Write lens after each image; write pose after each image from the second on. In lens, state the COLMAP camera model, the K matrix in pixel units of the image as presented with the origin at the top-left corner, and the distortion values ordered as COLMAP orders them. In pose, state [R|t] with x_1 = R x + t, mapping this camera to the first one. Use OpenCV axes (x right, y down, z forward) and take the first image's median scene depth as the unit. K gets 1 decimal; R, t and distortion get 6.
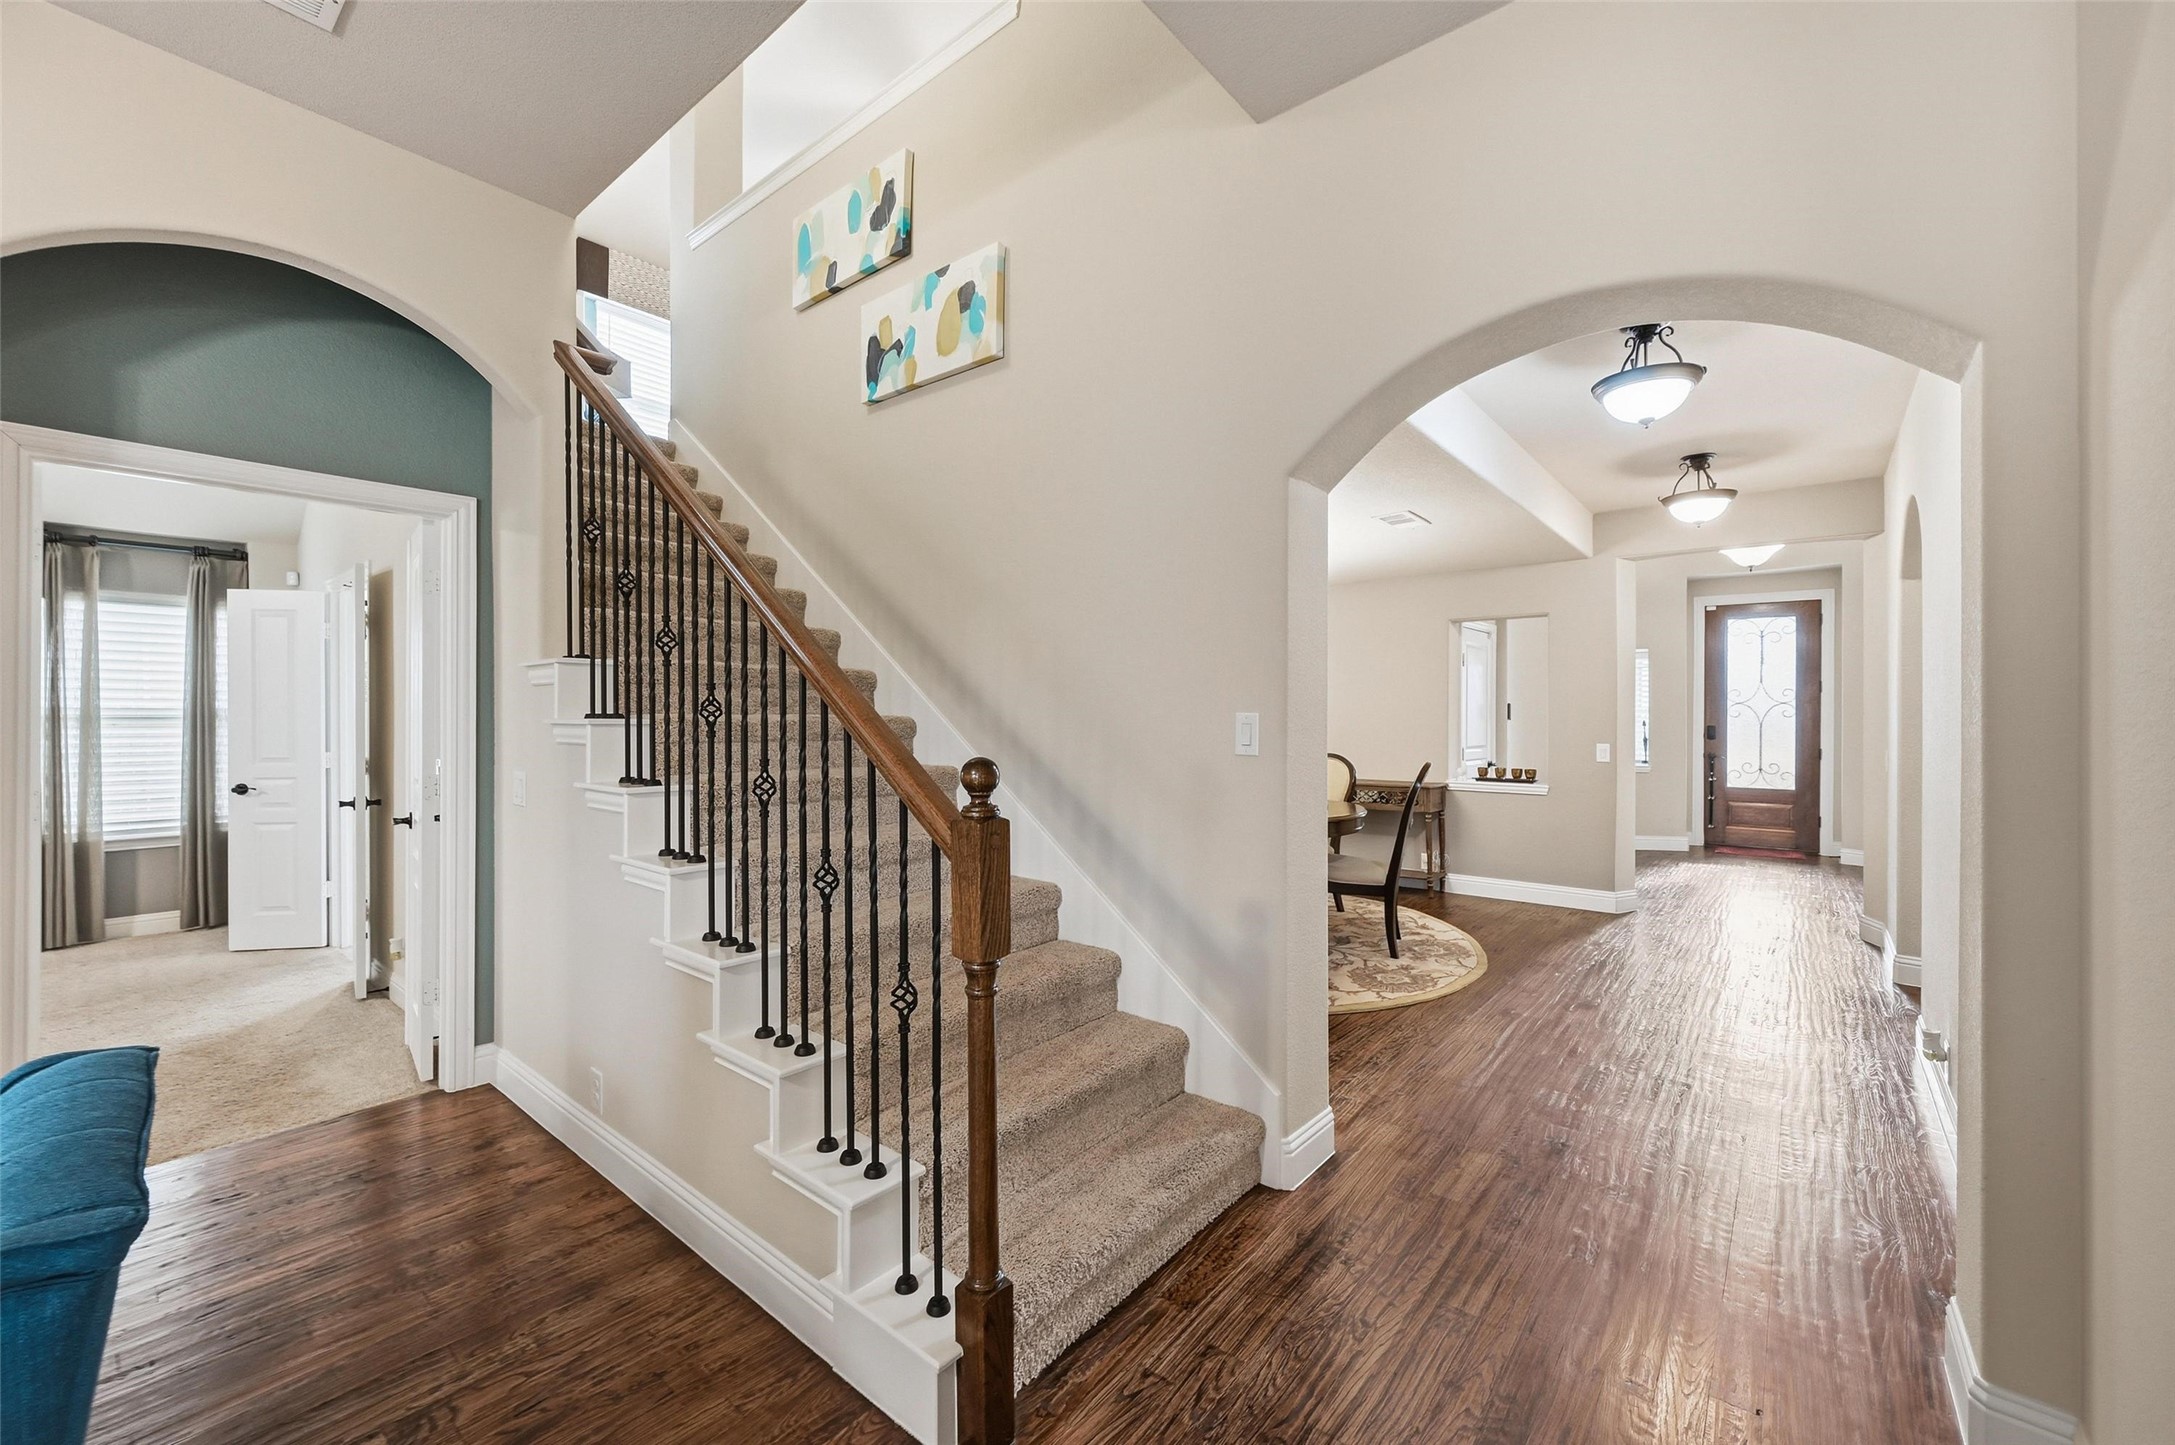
lens RADIAL K [[863.5, 0, 1089.6], [0, 863.5, 711.7], [0, 0, 1]] dist [-0.001118, -0.000240]
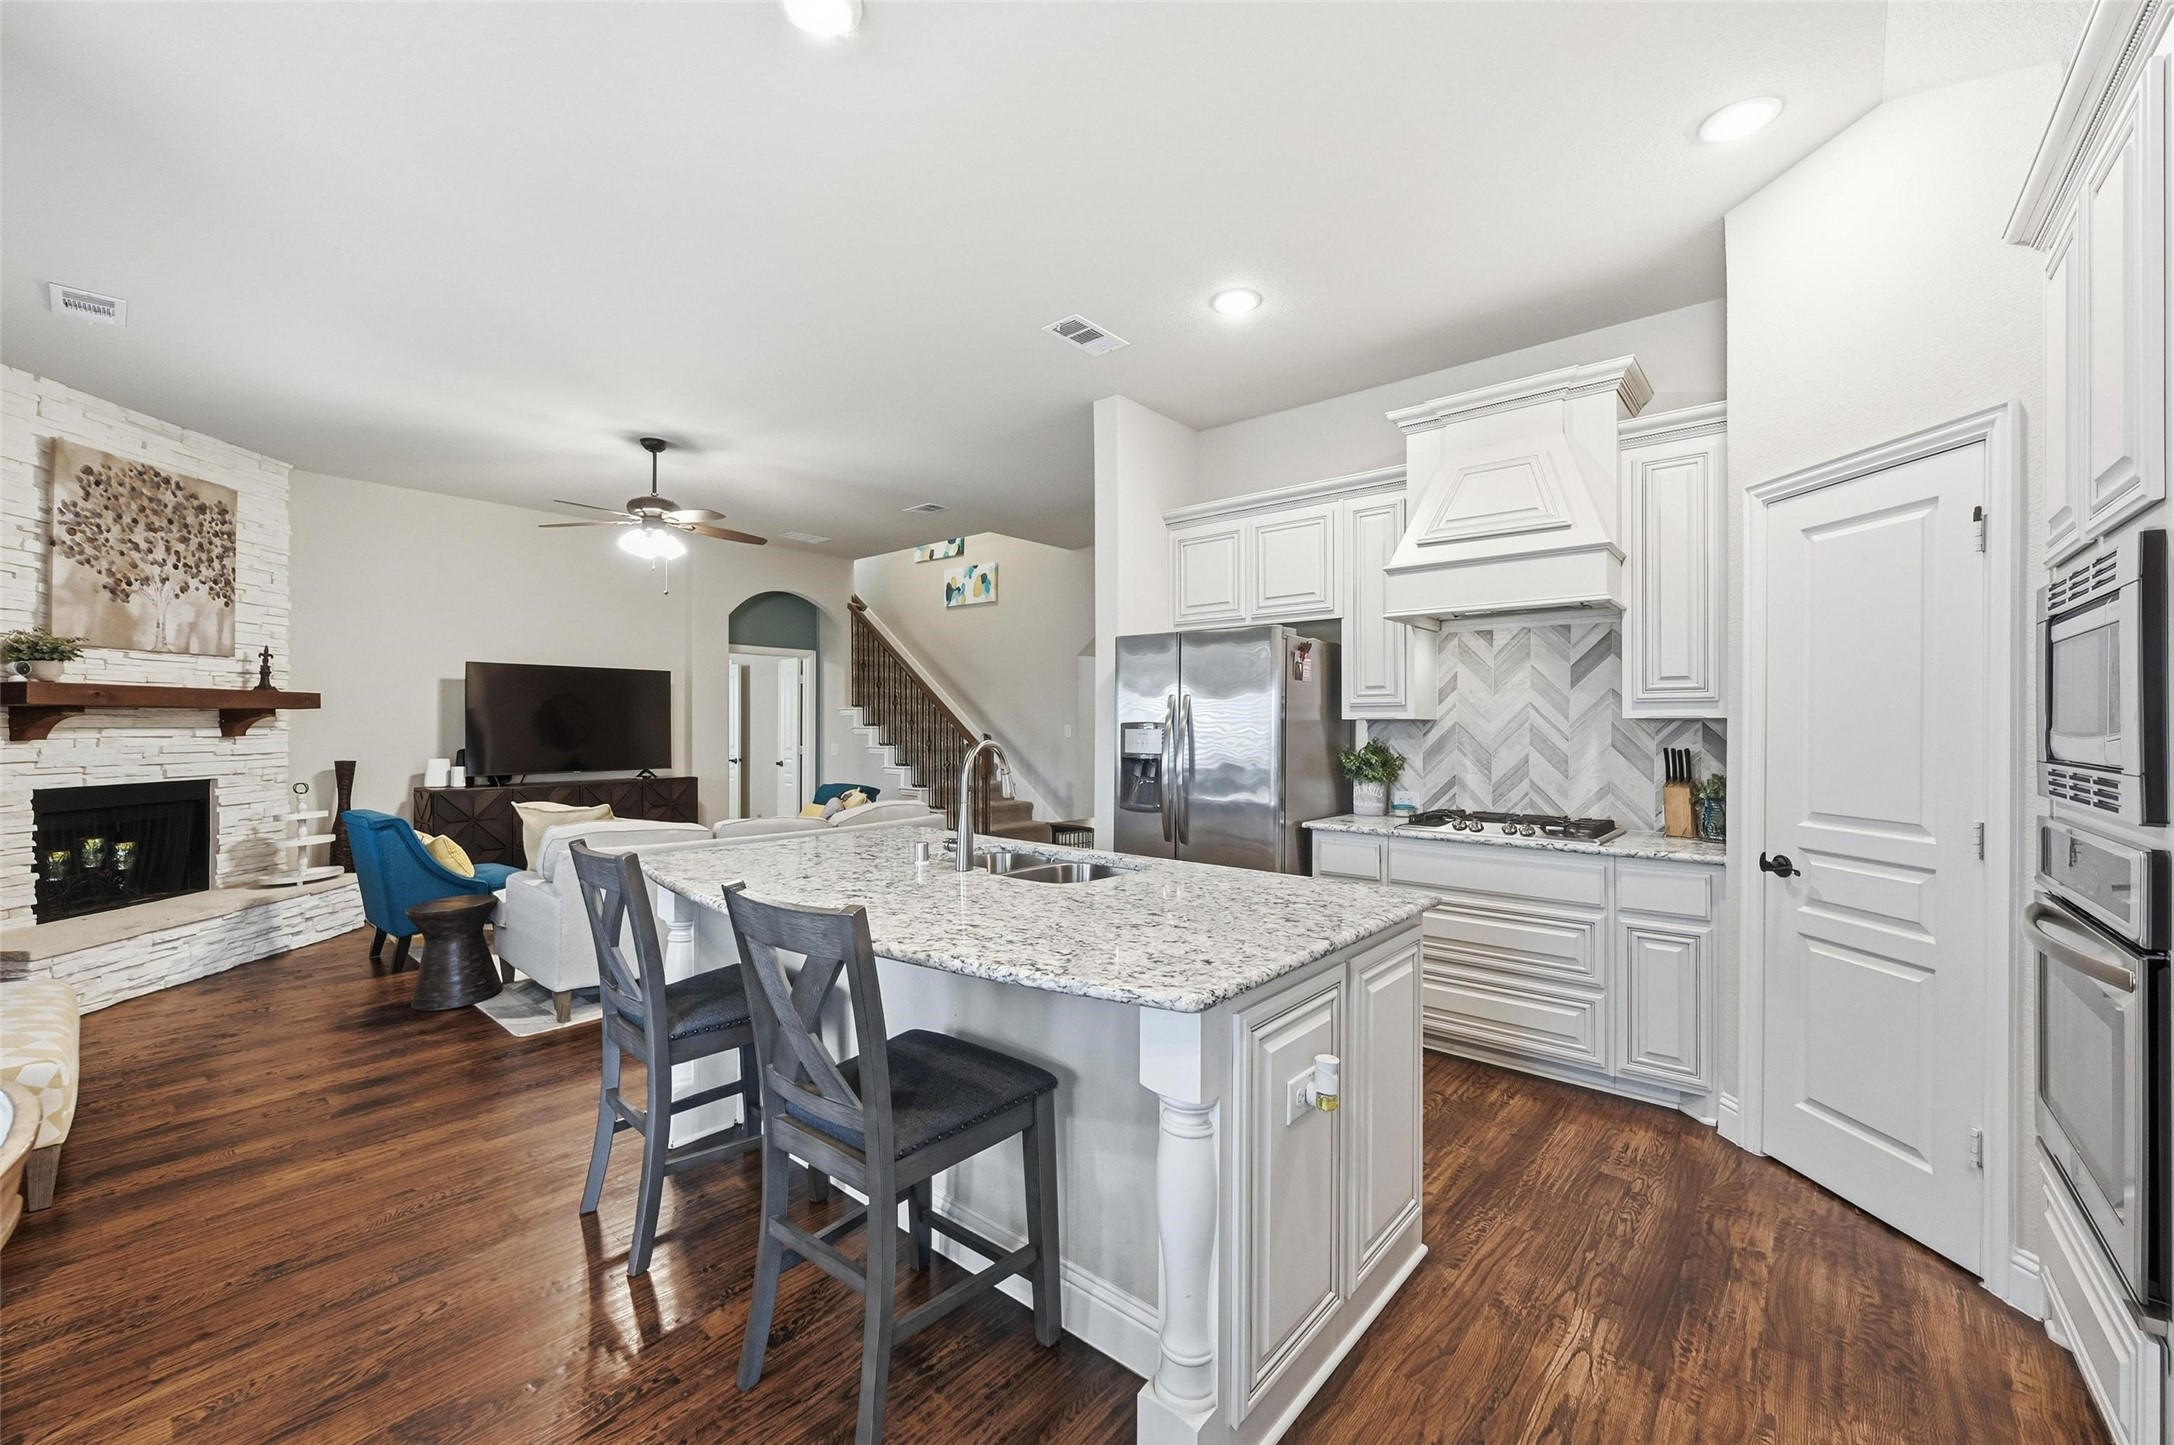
lens RADIAL K [[854.6, 0, 1092.3], [0, 854.6, 718.9], [0, 0, 1]] dist [-0.001013, 0.000486]
pose [[0.999922, 0.002005, -0.012325, 0.237736], [-0.002071, 0.999984, -0.005301, -0.003902], [0.012314, 0.005326, 0.999910, -1.717760]]
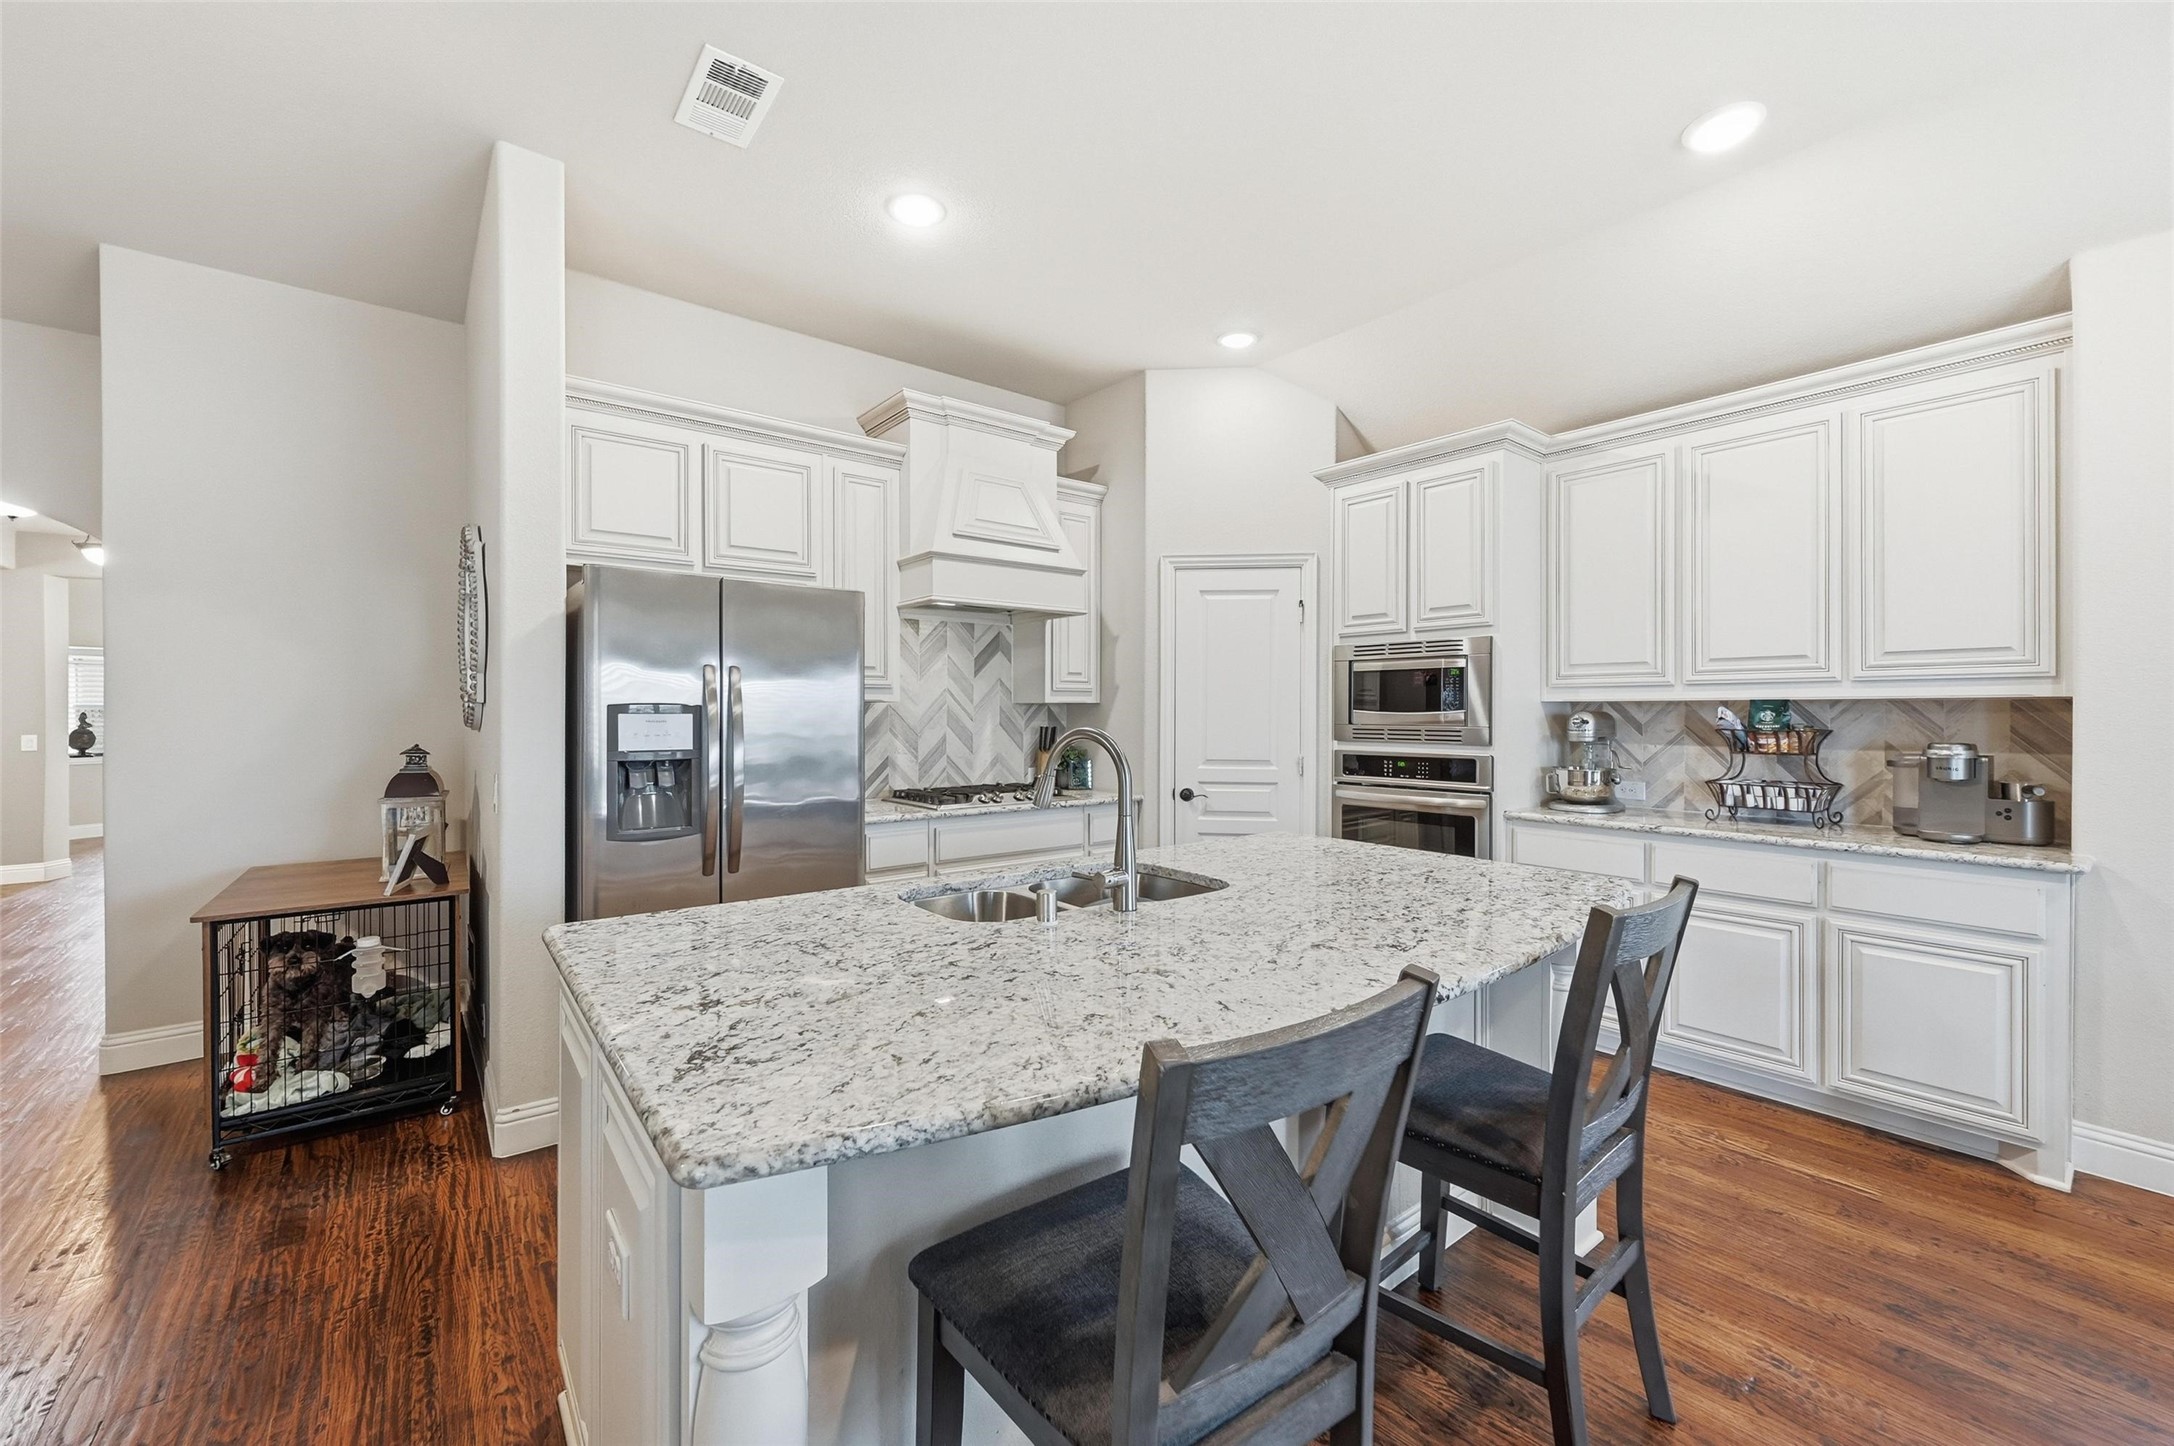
lens RADIAL K [[865.7, 0, 1096.1], [0, 865.7, 711.2], [0, 0, 1]] dist [-0.001358, 0.001012]
pose [[0.202127, -0.002329, 0.979356, -0.418986], [-0.002204, 0.999994, 0.002832, -0.002305], [-0.979357, -0.002731, 0.202121, -1.066872]]
